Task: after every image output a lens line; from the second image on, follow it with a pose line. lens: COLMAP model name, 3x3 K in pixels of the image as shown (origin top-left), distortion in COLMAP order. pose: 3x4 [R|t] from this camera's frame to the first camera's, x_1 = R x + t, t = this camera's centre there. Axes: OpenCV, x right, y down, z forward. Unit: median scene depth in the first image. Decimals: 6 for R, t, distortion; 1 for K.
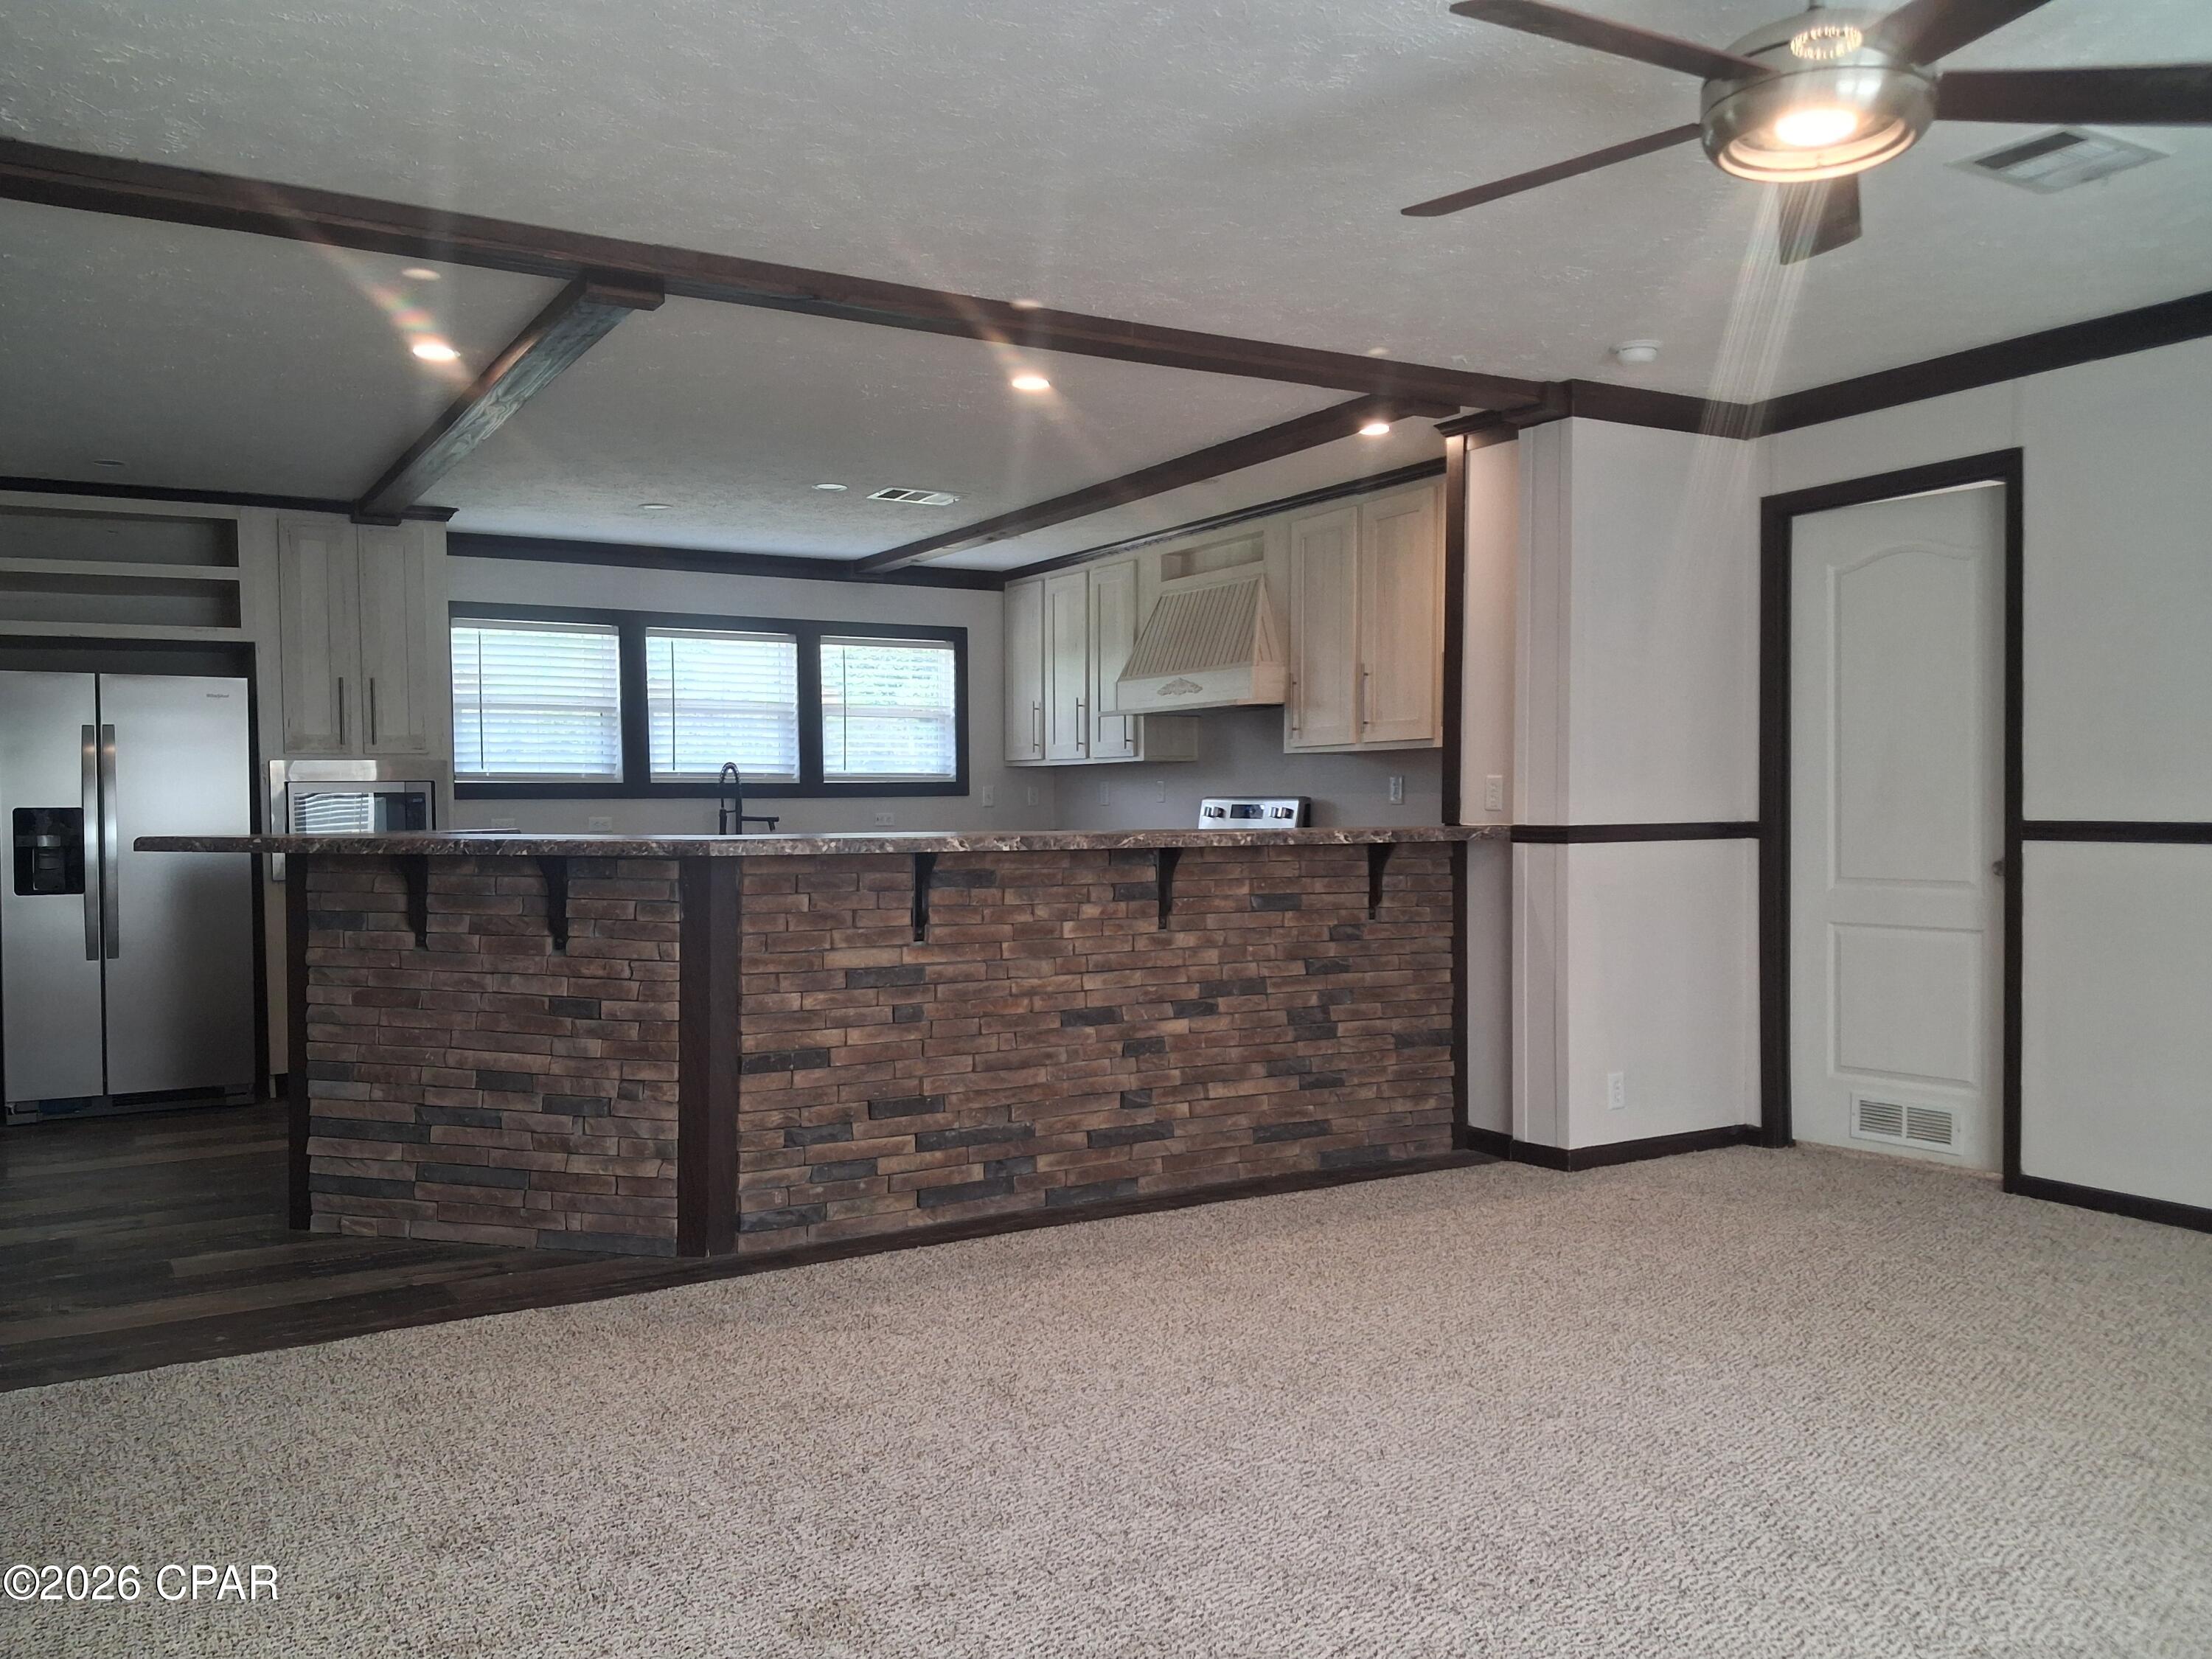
lens RADIAL K [[1736.0, 0, 1096.7], [0, 1736.0, 822.5], [0, 0, 1]] dist [0.056699, -0.092599]
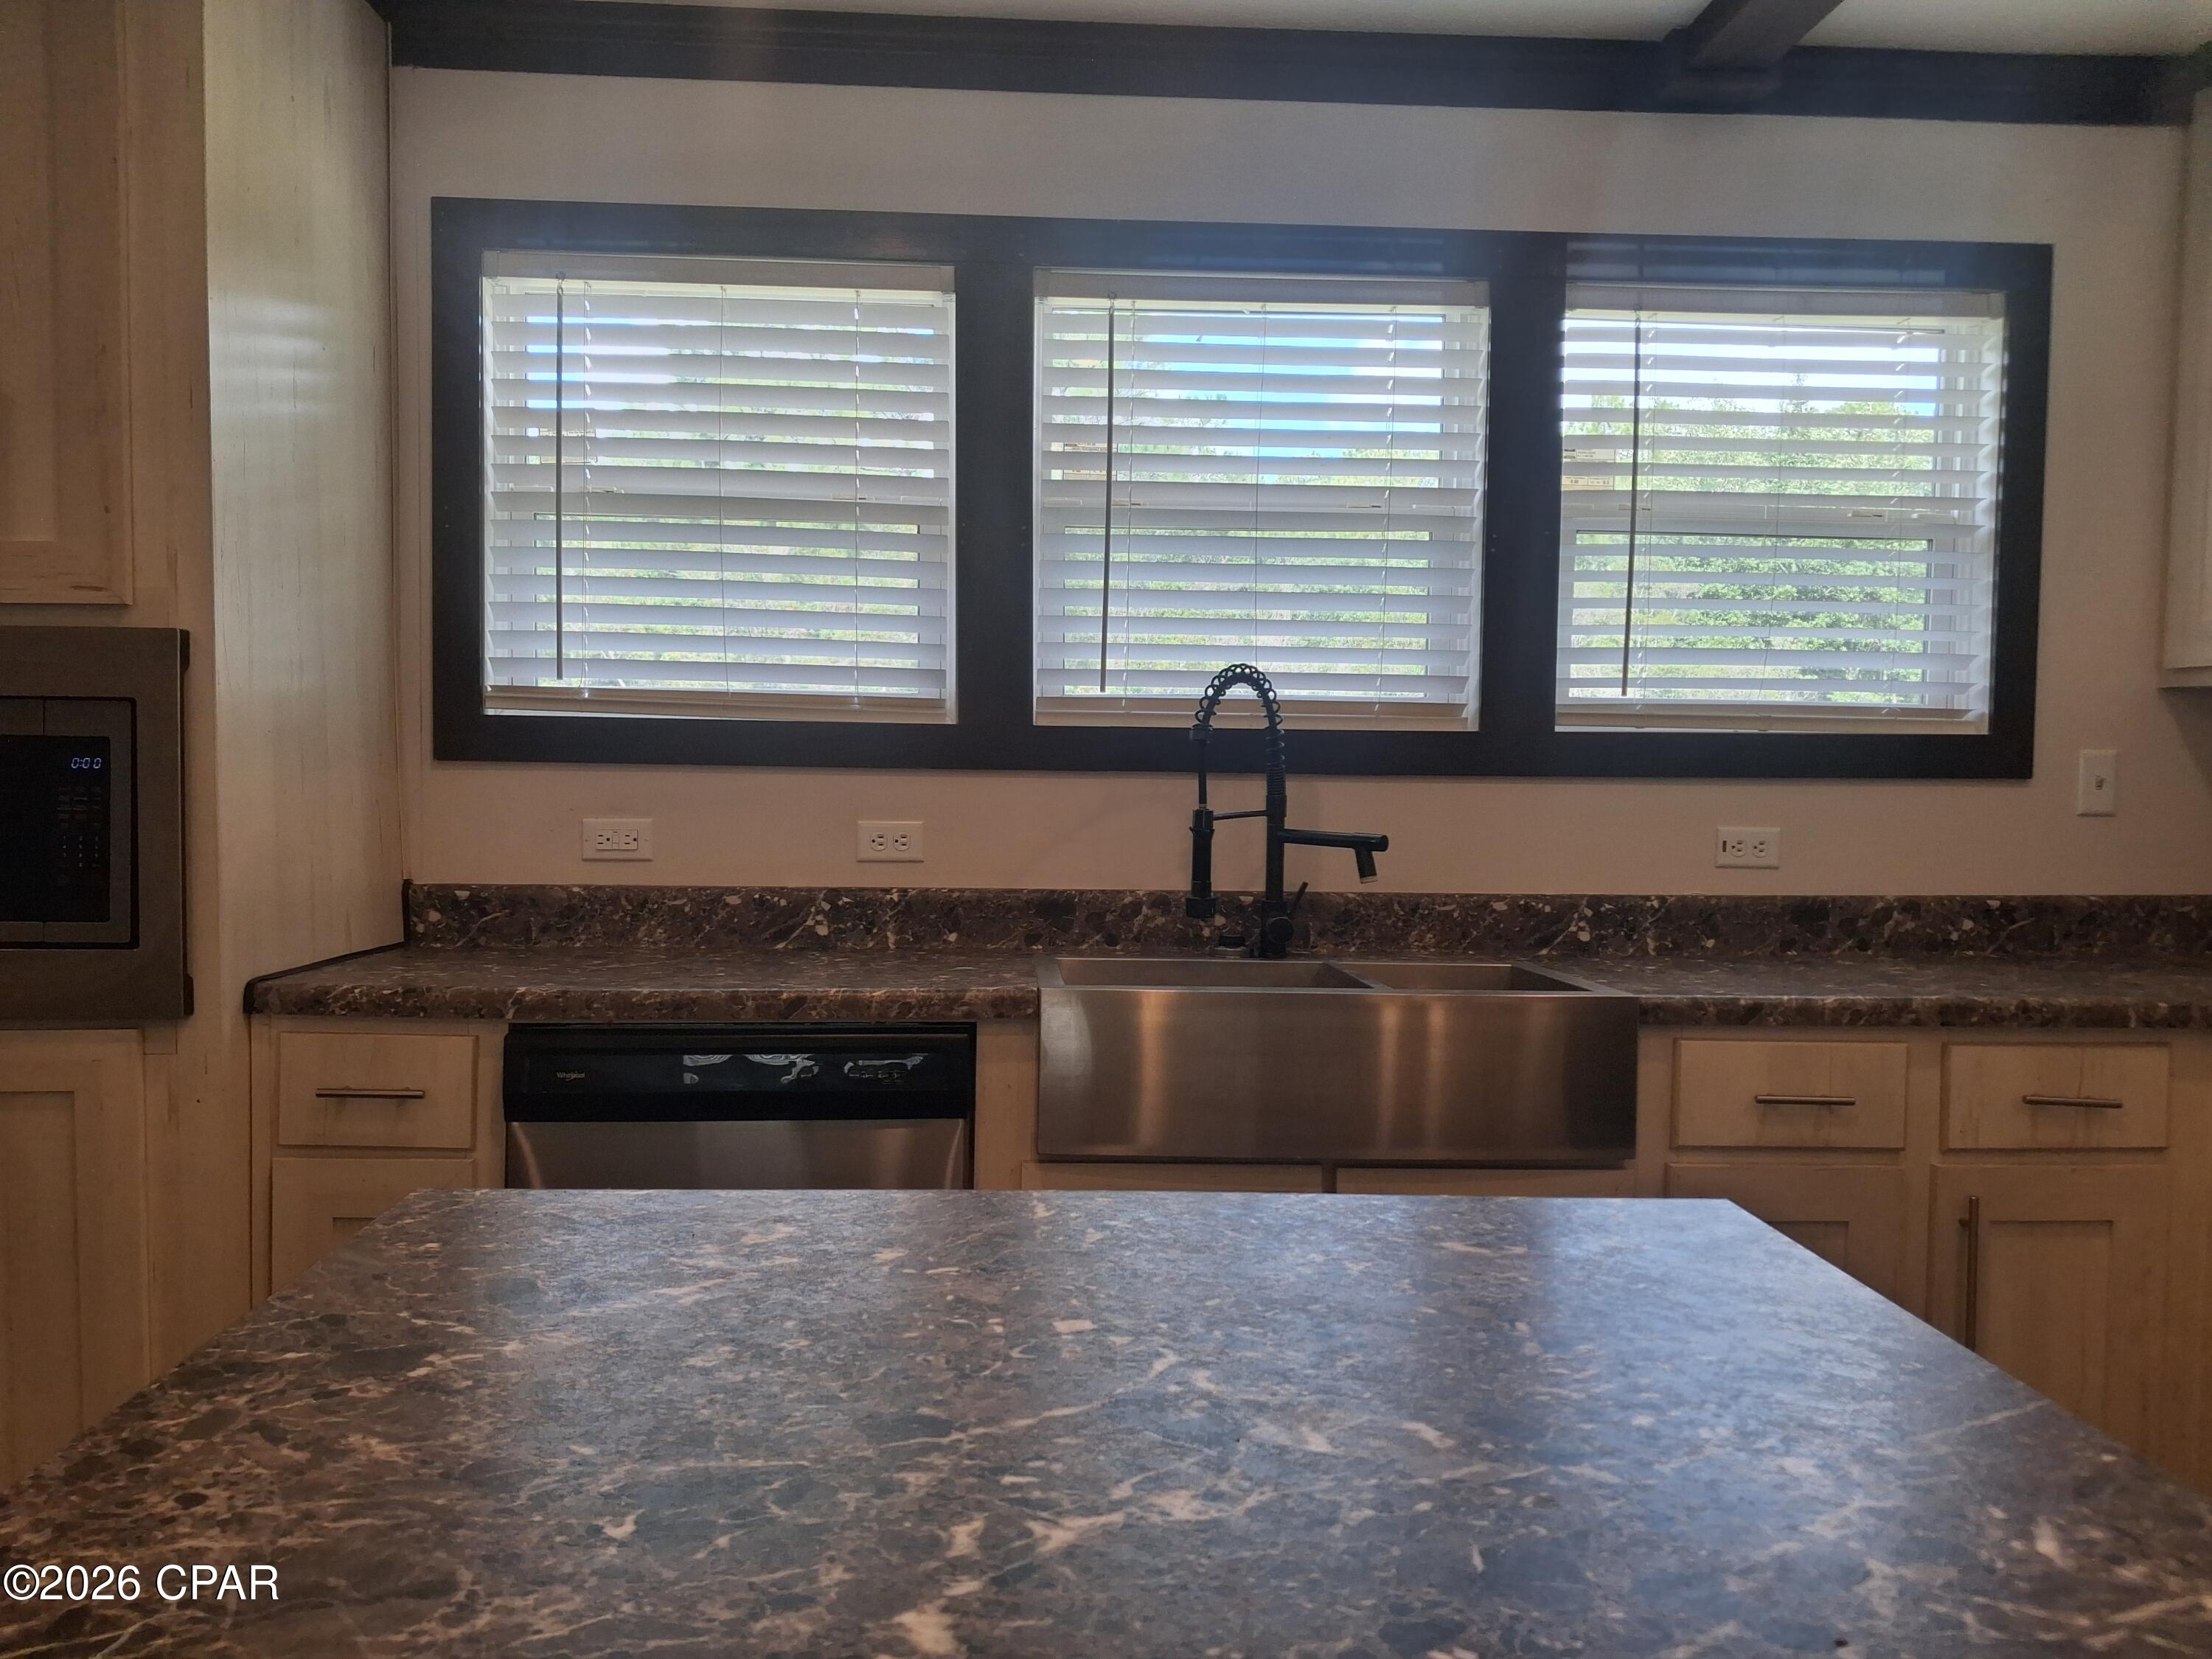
lens RADIAL K [[1736.0, 0, 1112.7], [0, 1736.0, 826.3], [0, 0, 1]] dist [0.056699, -0.092599]
pose [[0.883690, 0.039027, -0.466442, -0.124342], [-0.026903, 0.999106, 0.032626, -0.021969], [0.467298, -0.016282, 0.883950, 1.084559]]
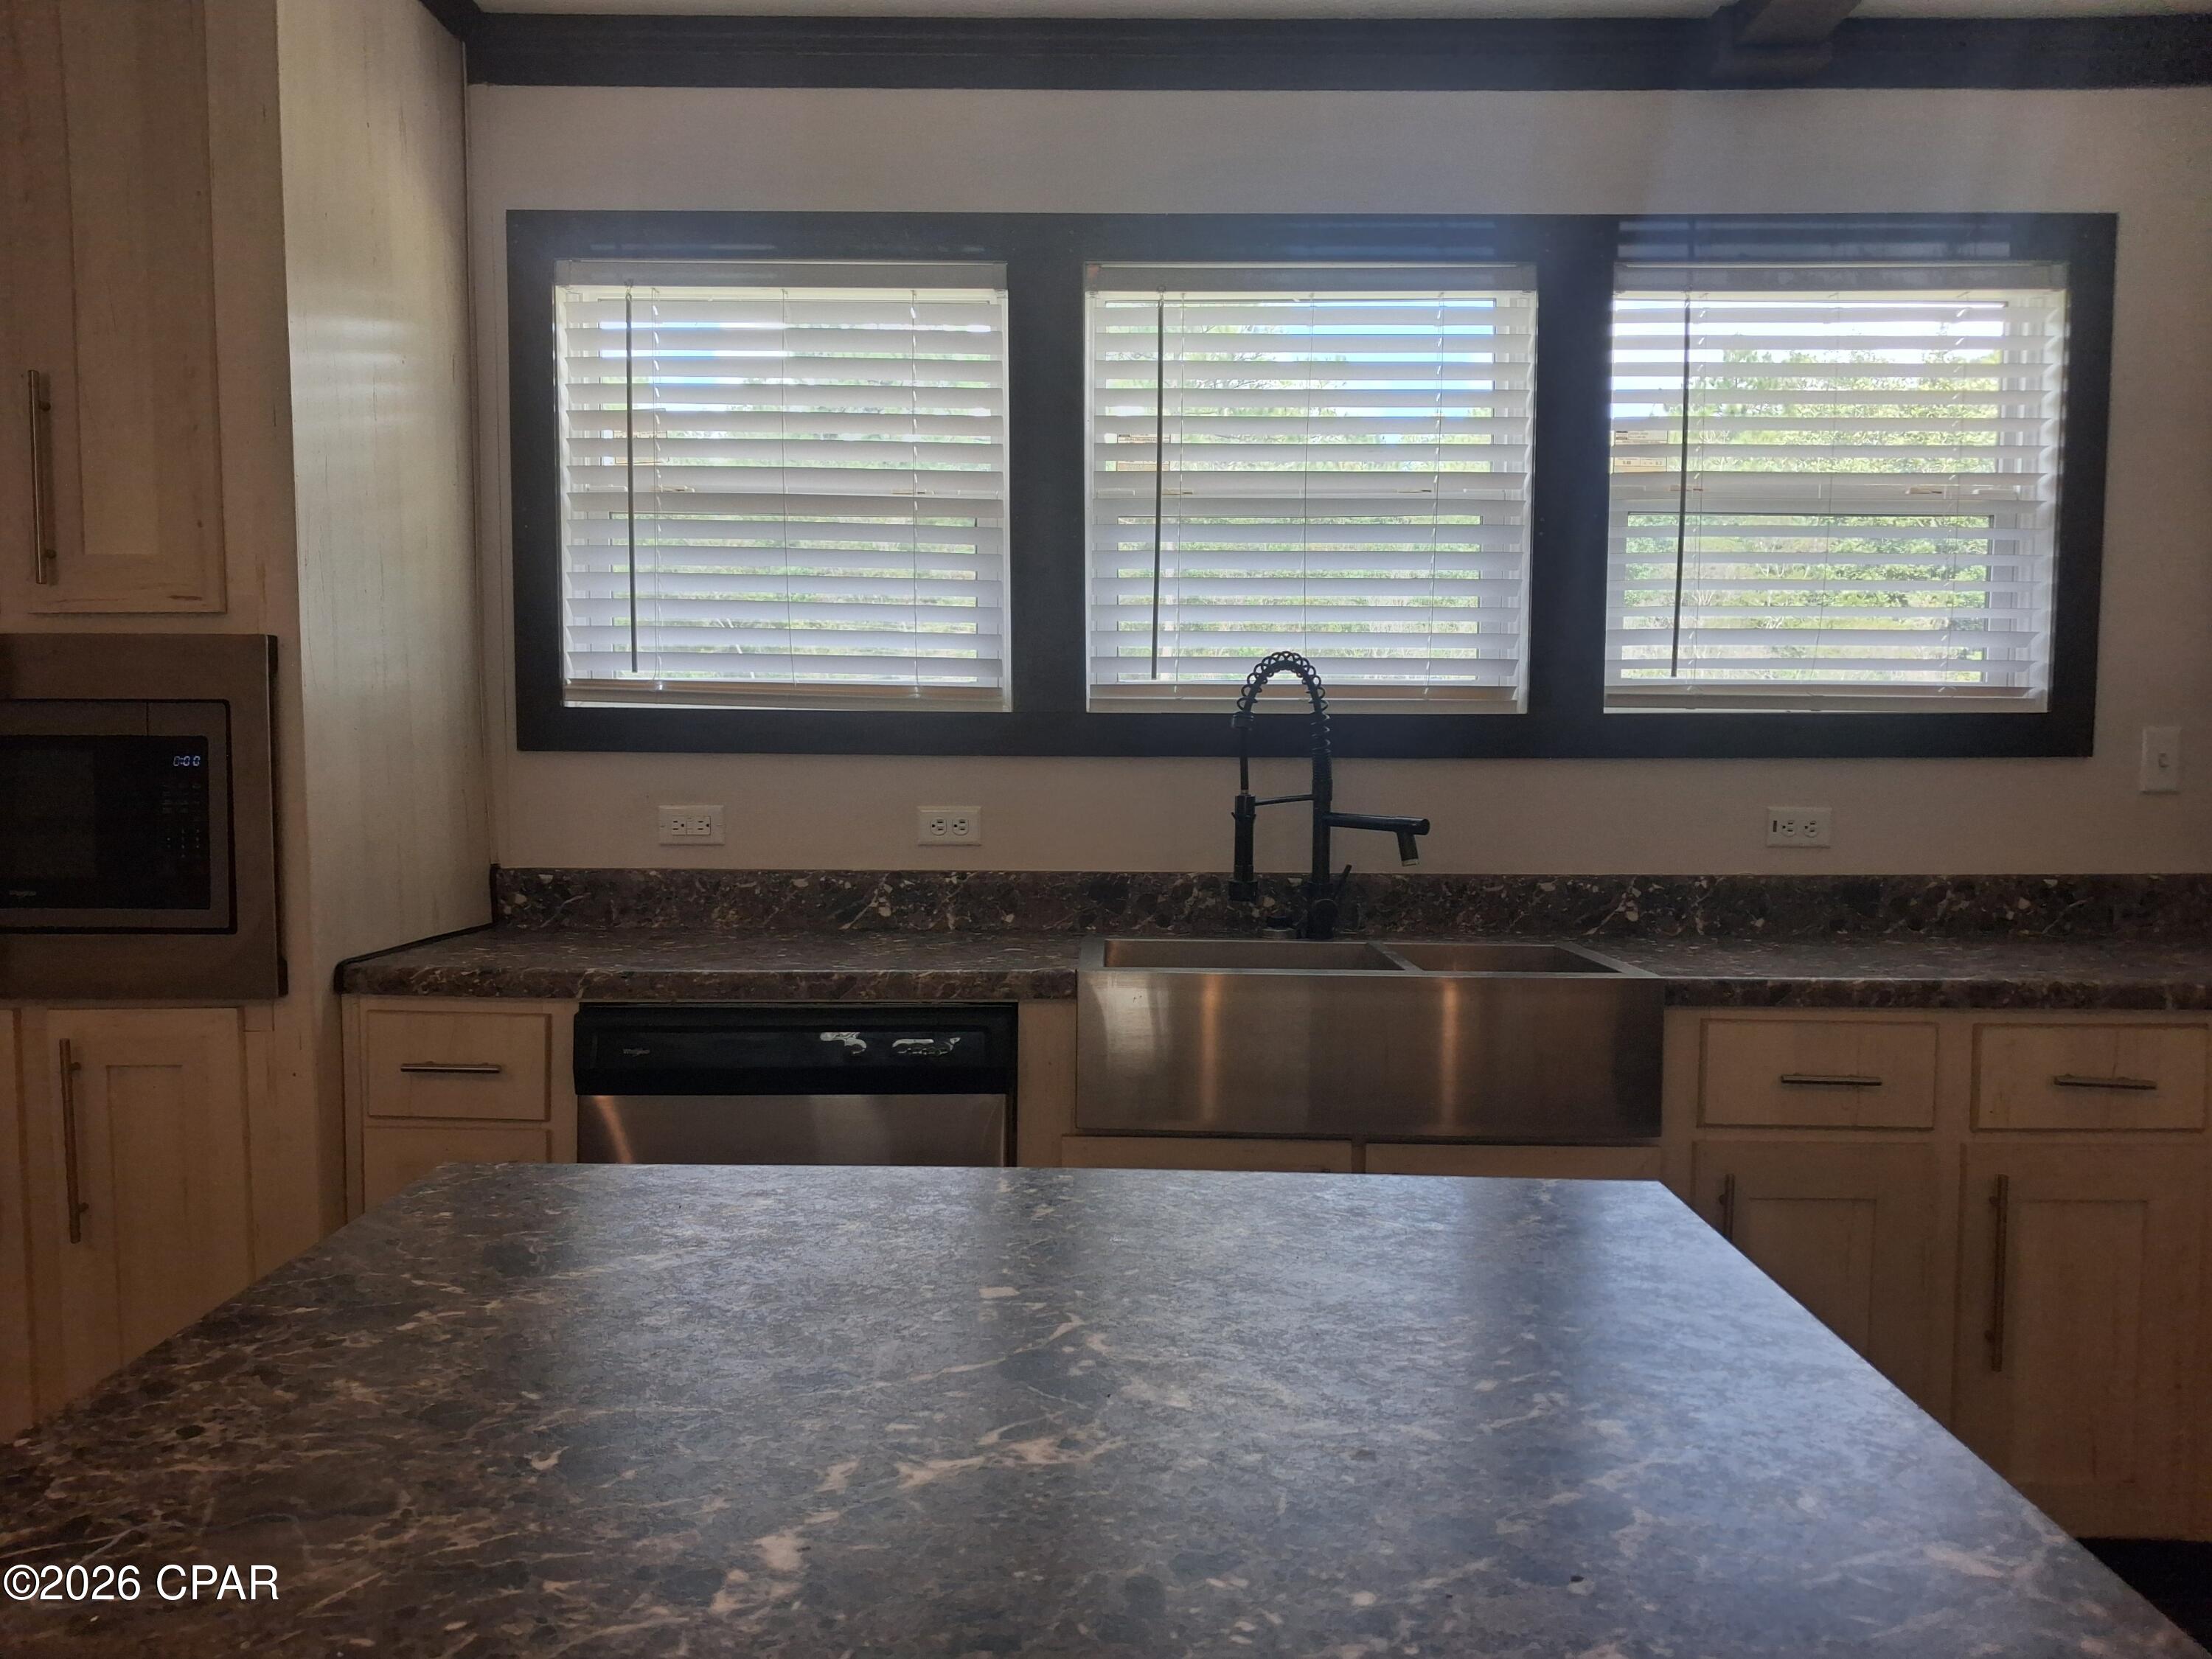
lens RADIAL K [[1736.0, 0, 1124.5], [0, 1736.0, 855.7], [0, 0, 1]] dist [0.056699, -0.092599]
pose [[0.852747, 0.052721, -0.519657, -0.098242], [-0.019467, 0.997410, 0.069245, -0.027942], [0.521962, -0.048932, 0.851564, 1.081707]]
